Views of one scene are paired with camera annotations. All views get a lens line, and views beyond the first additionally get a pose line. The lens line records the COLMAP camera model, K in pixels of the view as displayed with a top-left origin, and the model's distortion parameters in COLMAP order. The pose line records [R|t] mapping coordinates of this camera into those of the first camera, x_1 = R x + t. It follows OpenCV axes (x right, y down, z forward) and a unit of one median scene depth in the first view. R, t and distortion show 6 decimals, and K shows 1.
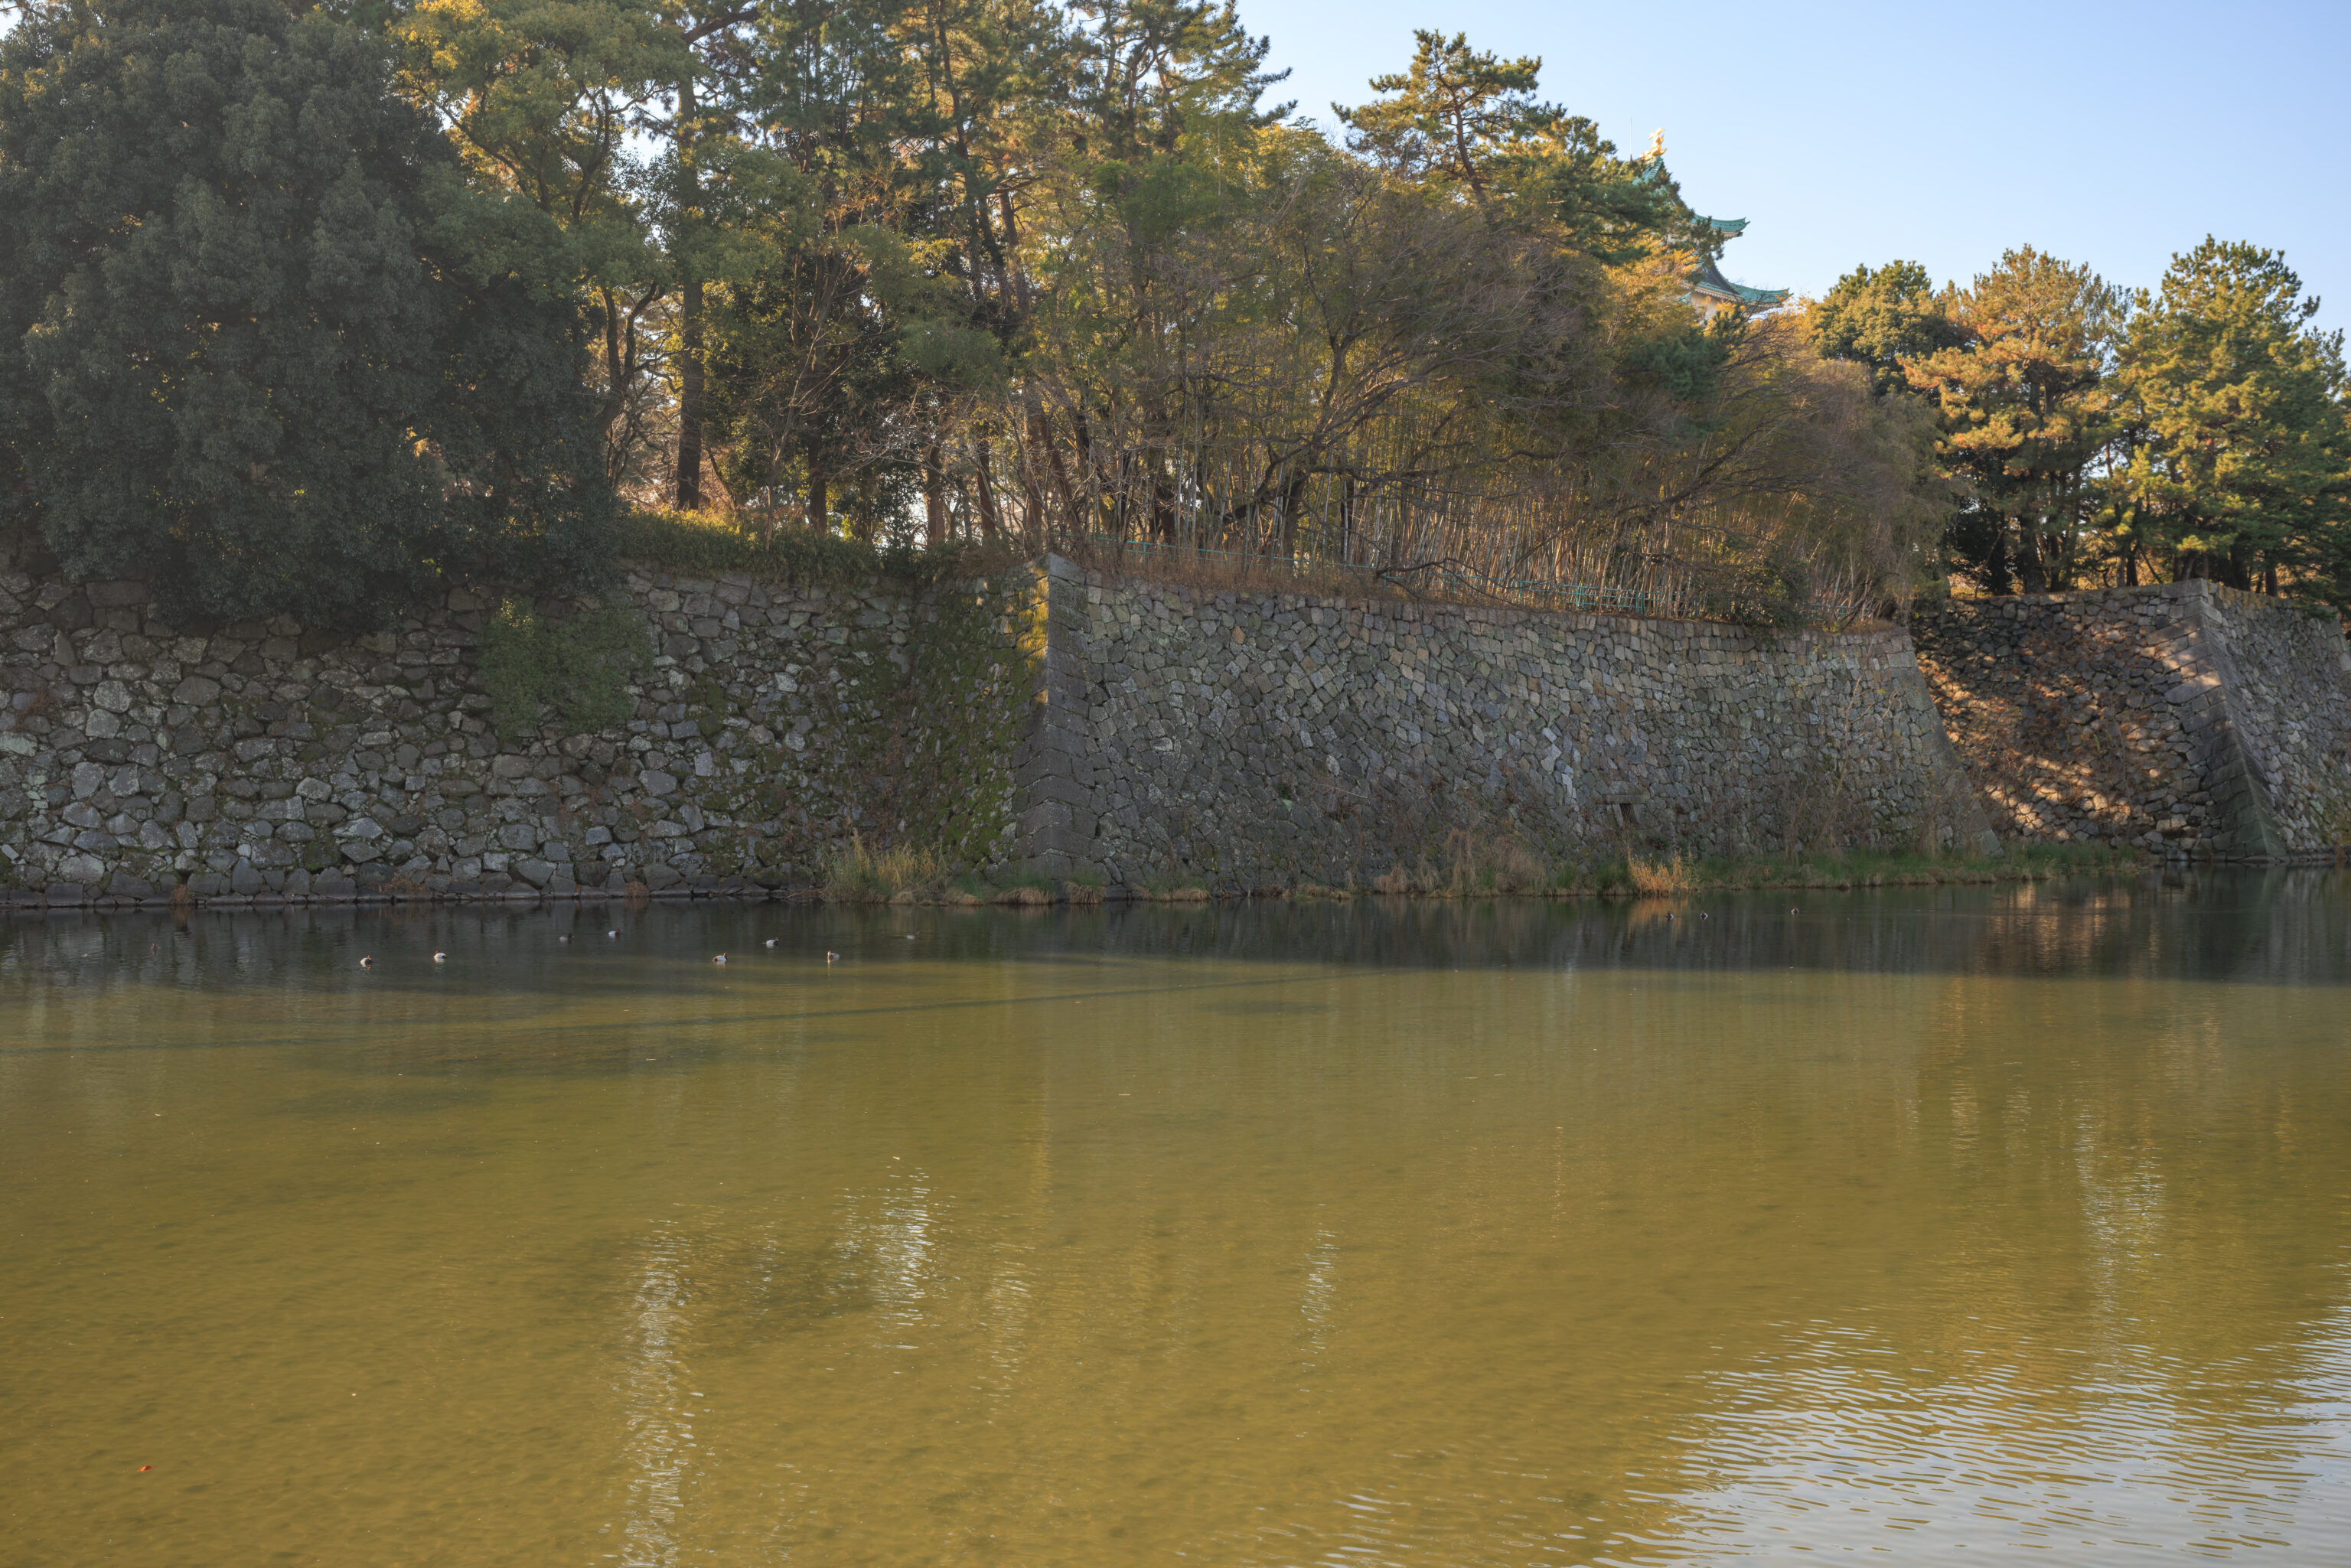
lens RADIAL K [[2239.1, 0, 1140.2], [0, 2239.1, 780.4], [0, 0, 1]] dist [0.003886, 0.019922]
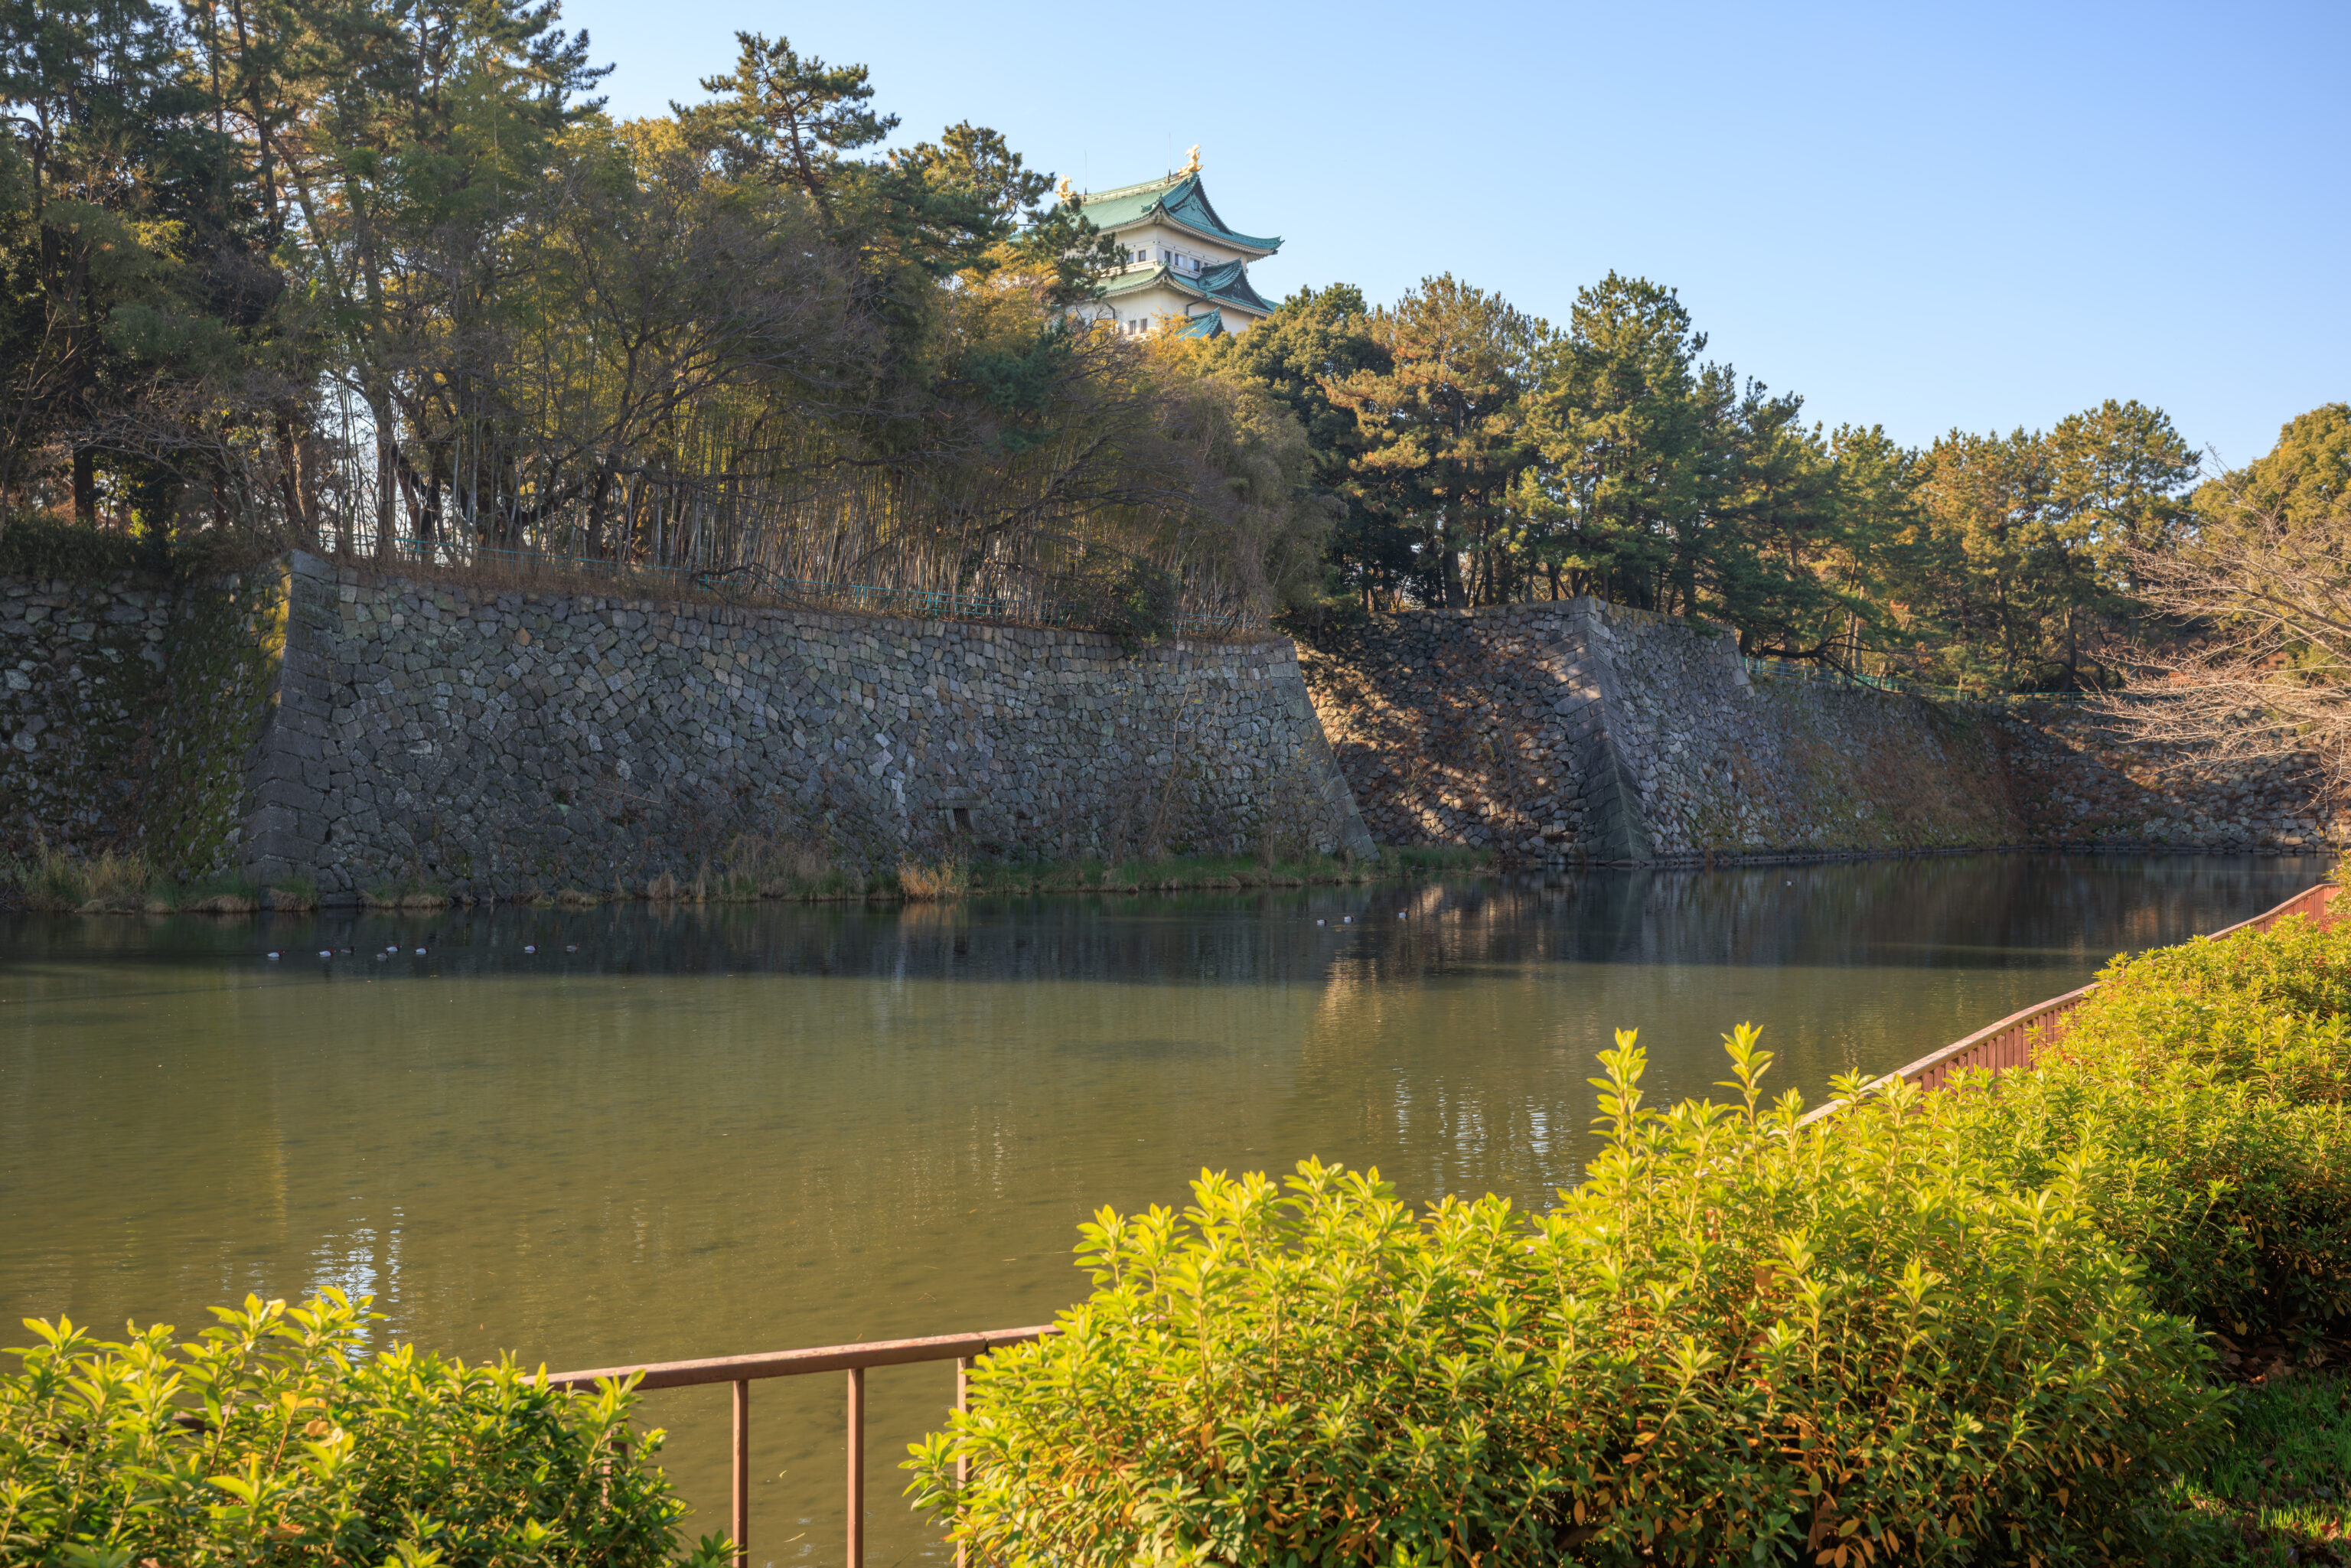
lens RADIAL K [[2239.1, 0, 1140.2], [0, 2239.1, 780.4], [0, 0, 1]] dist [0.003886, 0.019922]
pose [[0.989080, 0.004047, 0.147325, 0.142360], [-0.003783, 0.999991, -0.002074, -0.000712], [-0.147332, 0.001494, 0.989086, -0.010033]]
